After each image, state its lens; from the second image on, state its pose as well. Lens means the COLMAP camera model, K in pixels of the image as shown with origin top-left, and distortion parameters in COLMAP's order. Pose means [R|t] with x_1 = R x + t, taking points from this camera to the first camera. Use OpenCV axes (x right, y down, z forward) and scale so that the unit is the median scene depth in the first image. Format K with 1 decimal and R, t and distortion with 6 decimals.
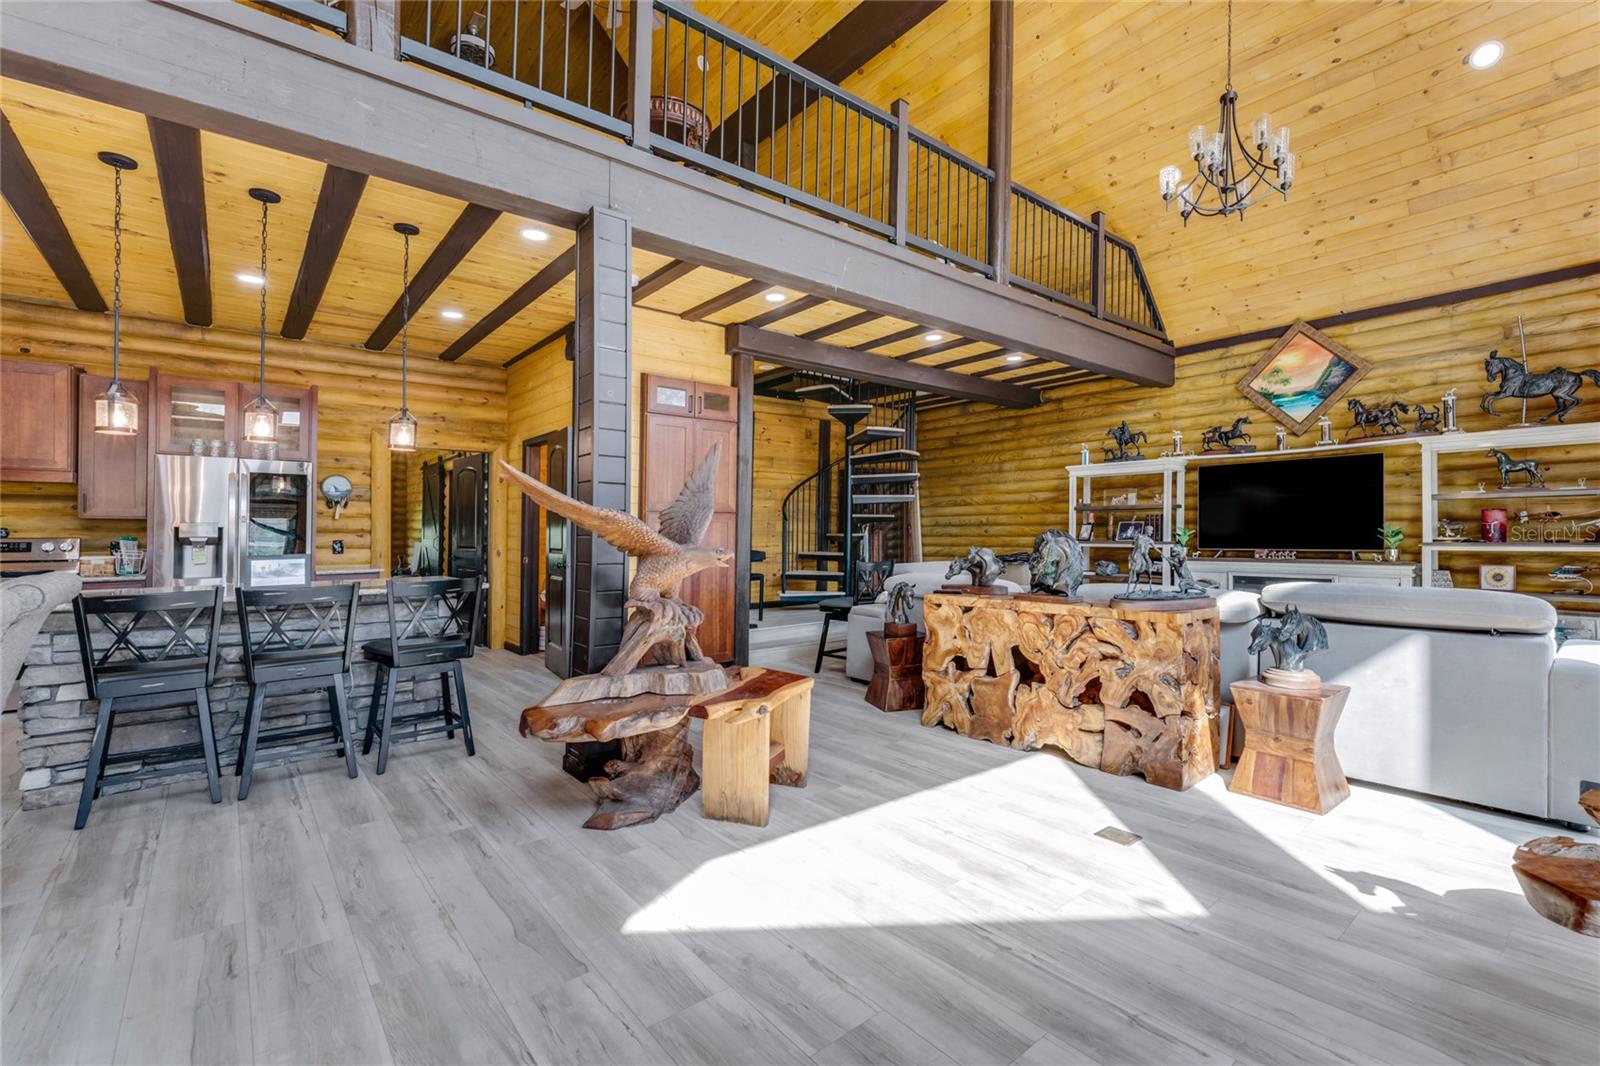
lens RADIAL K [[695.9, 0, 834.6], [0, 695.9, 522.8], [0, 0, 1]] dist [0.001575, 0.000219]
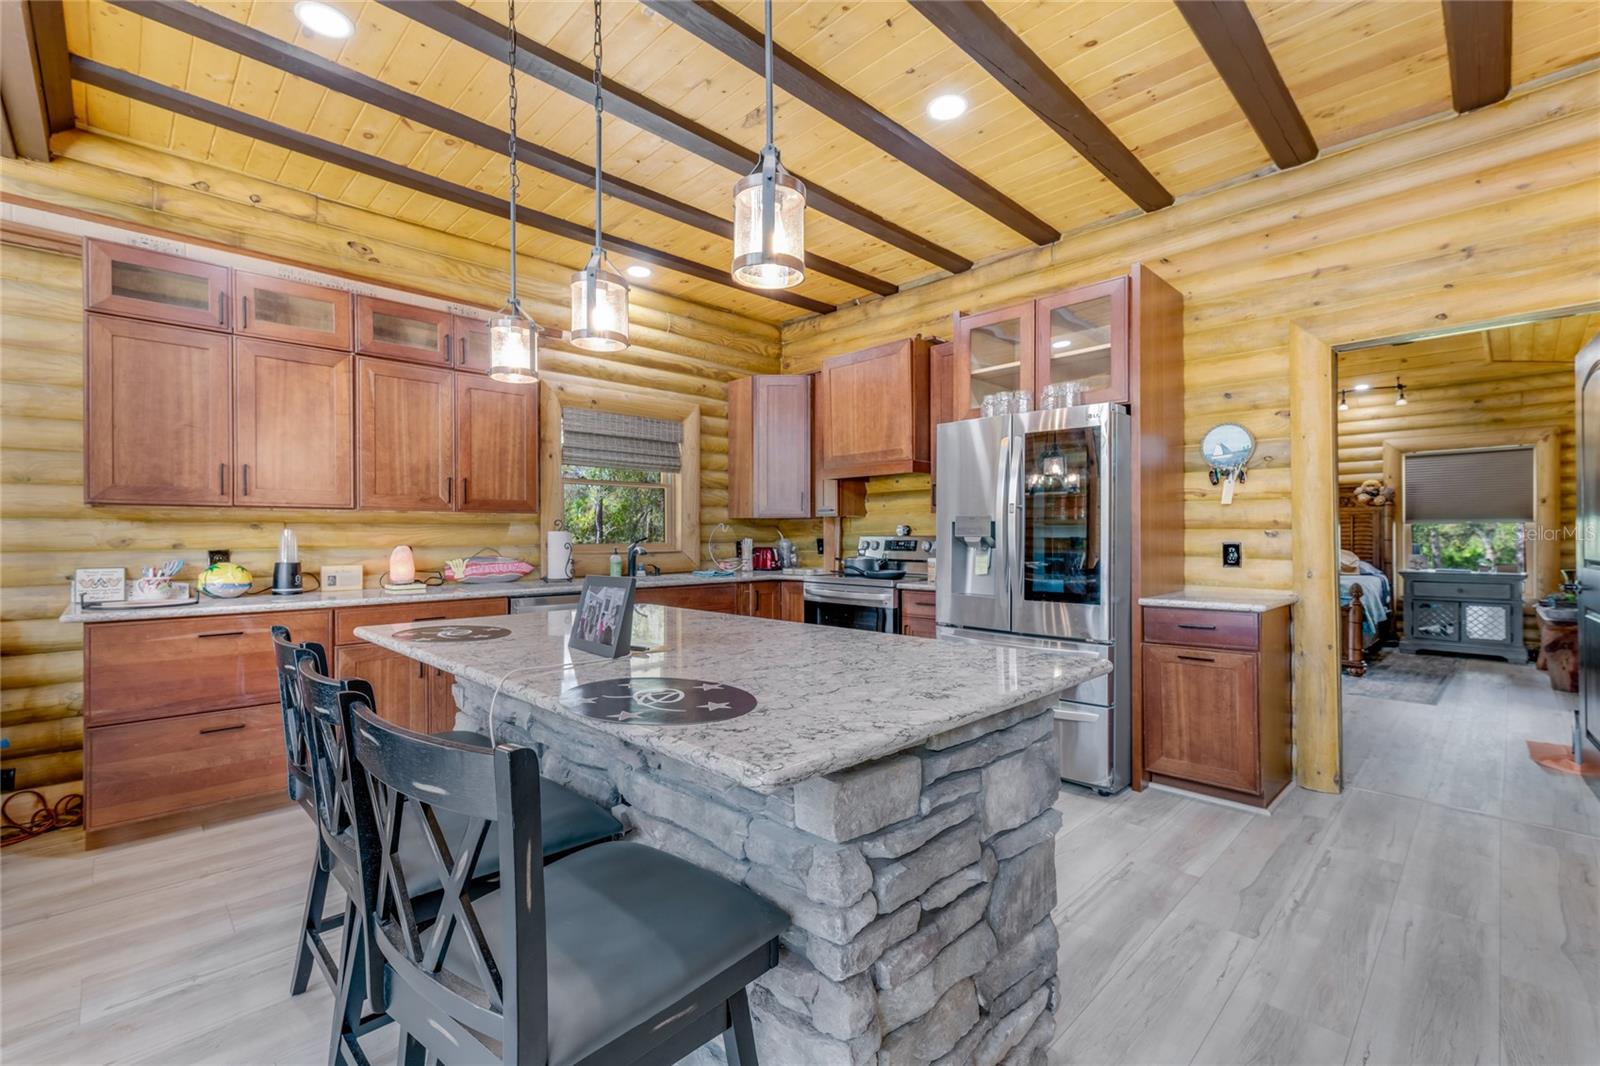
lens RADIAL K [[695.9, 0, 788.7], [0, 695.9, 534.0], [0, 0, 1]] dist [0.001575, 0.000219]
pose [[0.061818, 0.002935, -0.998083, -0.221787], [0.017987, 0.999830, 0.004055, 0.011956], [0.997925, -0.018203, 0.061754, 0.731547]]
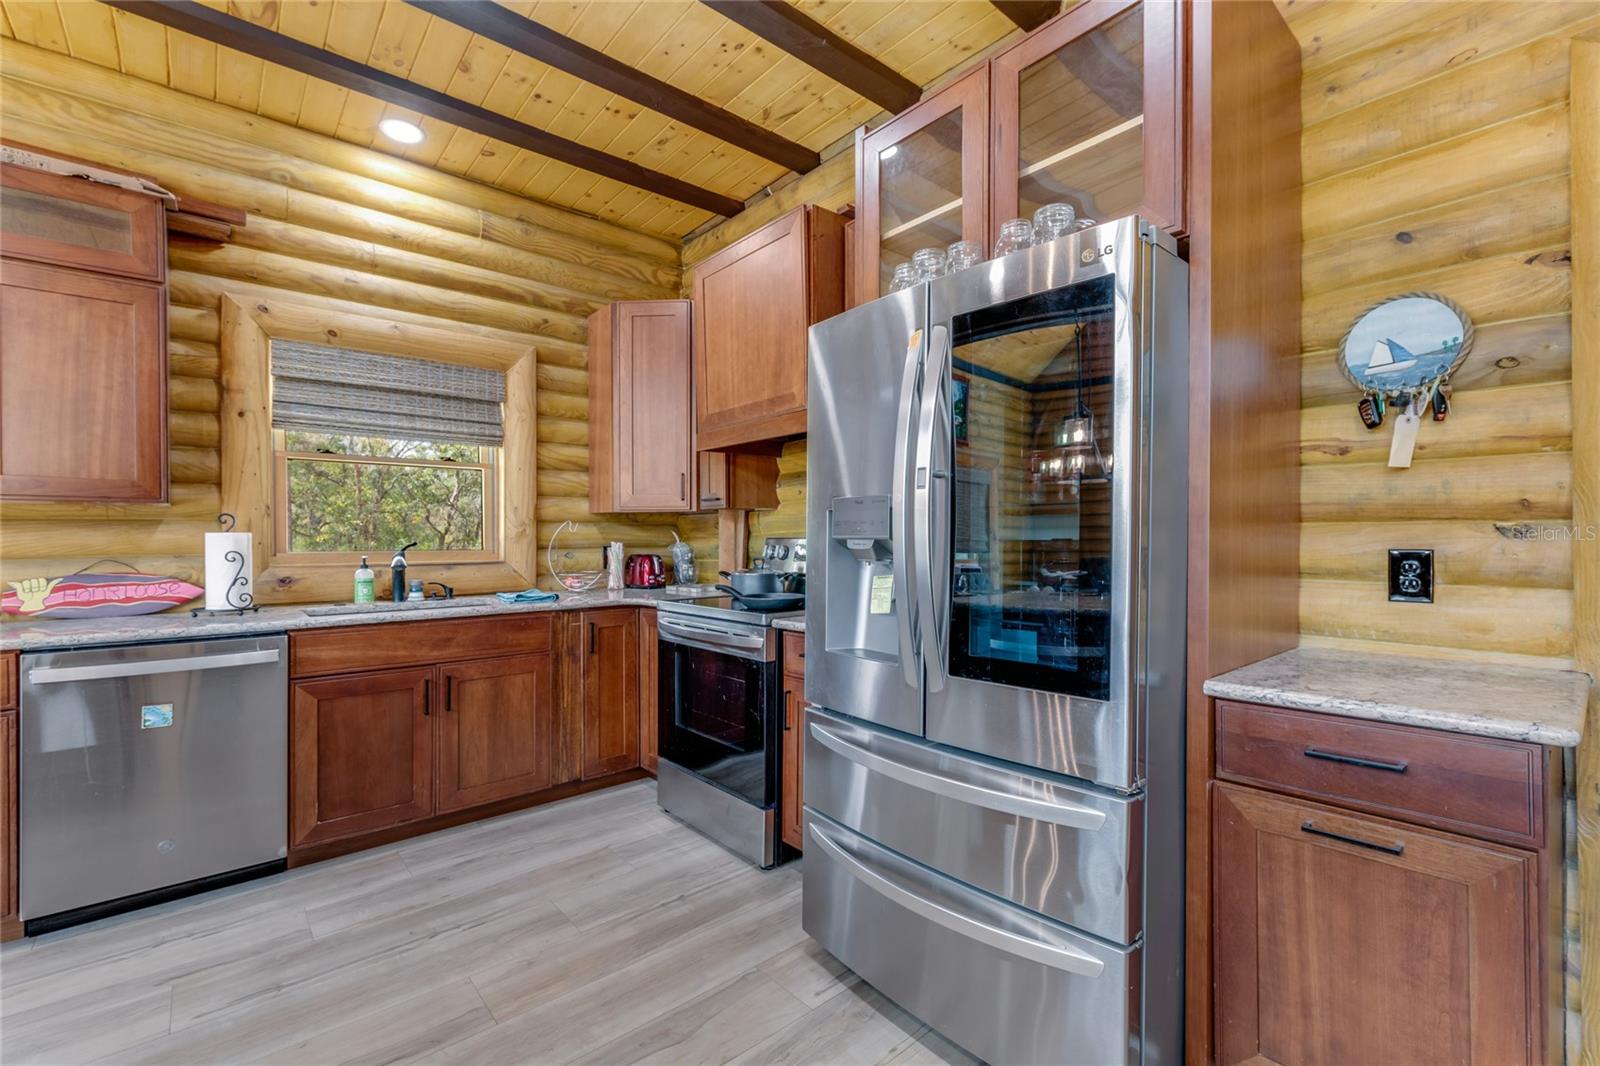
lens RADIAL K [[695.9, 0, 783.9], [0, 695.9, 548.5], [0, 0, 1]] dist [0.001575, 0.000219]
pose [[-0.013042, 0.019800, -0.999719, -0.534422], [0.021687, 0.999574, 0.019514, 0.017471], [0.999680, -0.021427, -0.013465, 0.912685]]
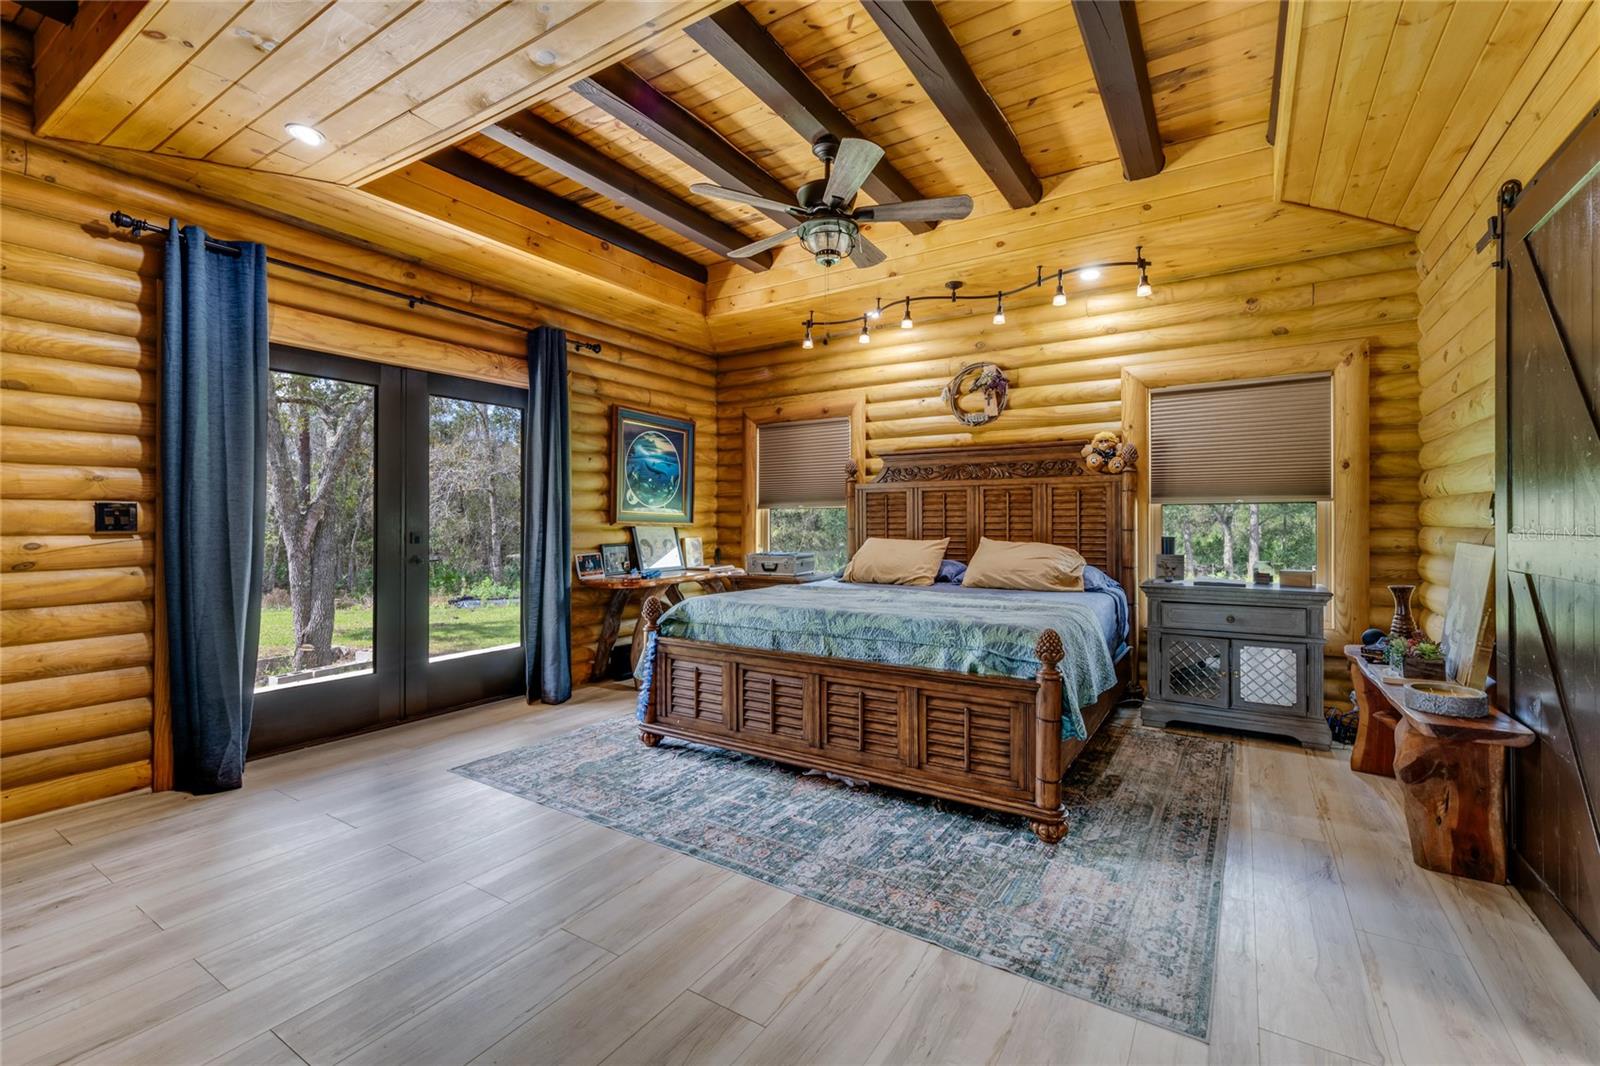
lens RADIAL K [[695.9, 0, 799.9], [0, 695.9, 519.5], [0, 0, 1]] dist [0.001575, 0.000219]
pose [[0.299722, 0.000989, -0.954026, -0.881141], [0.016299, 0.999848, 0.006158, 0.027230], [0.953887, -0.017395, 0.299661, 1.411872]]
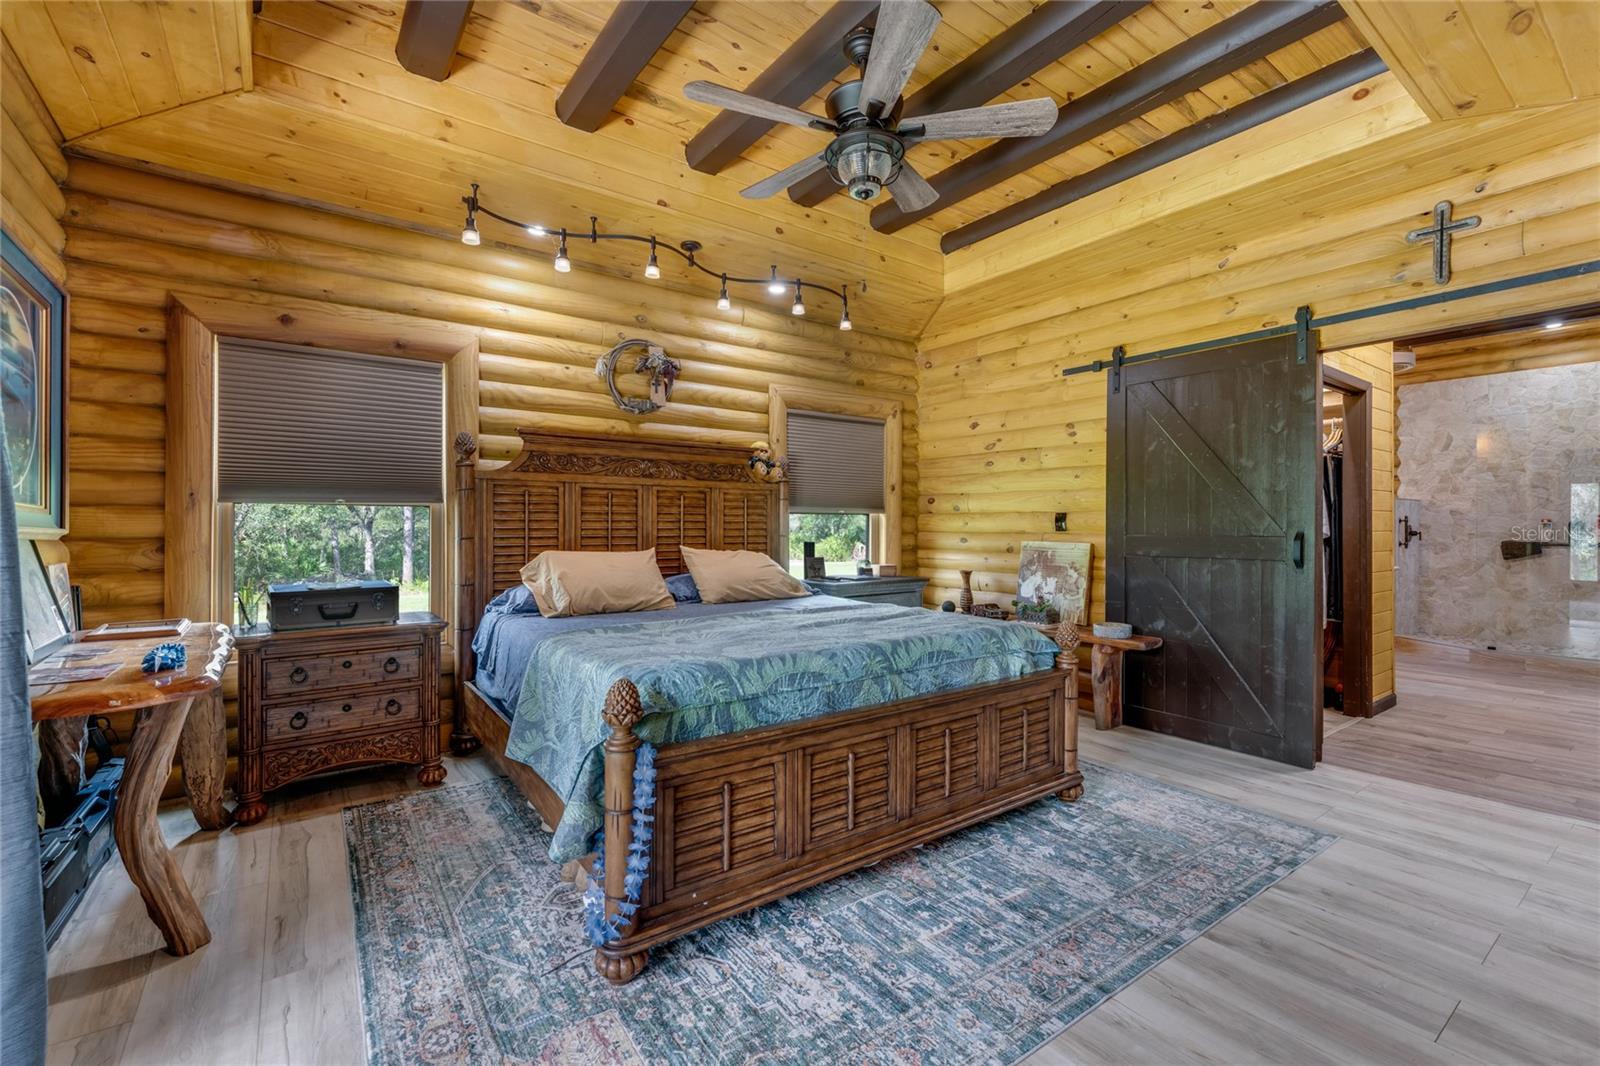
lens RADIAL K [[695.9, 0, 809.5], [0, 695.9, 526.5], [0, 0, 1]] dist [0.001575, 0.000219]
pose [[0.998467, 0.007500, -0.054846, -1.514445], [-0.006567, 0.999831, 0.017170, 0.023321], [0.054966, -0.016784, 0.998347, 1.121648]]
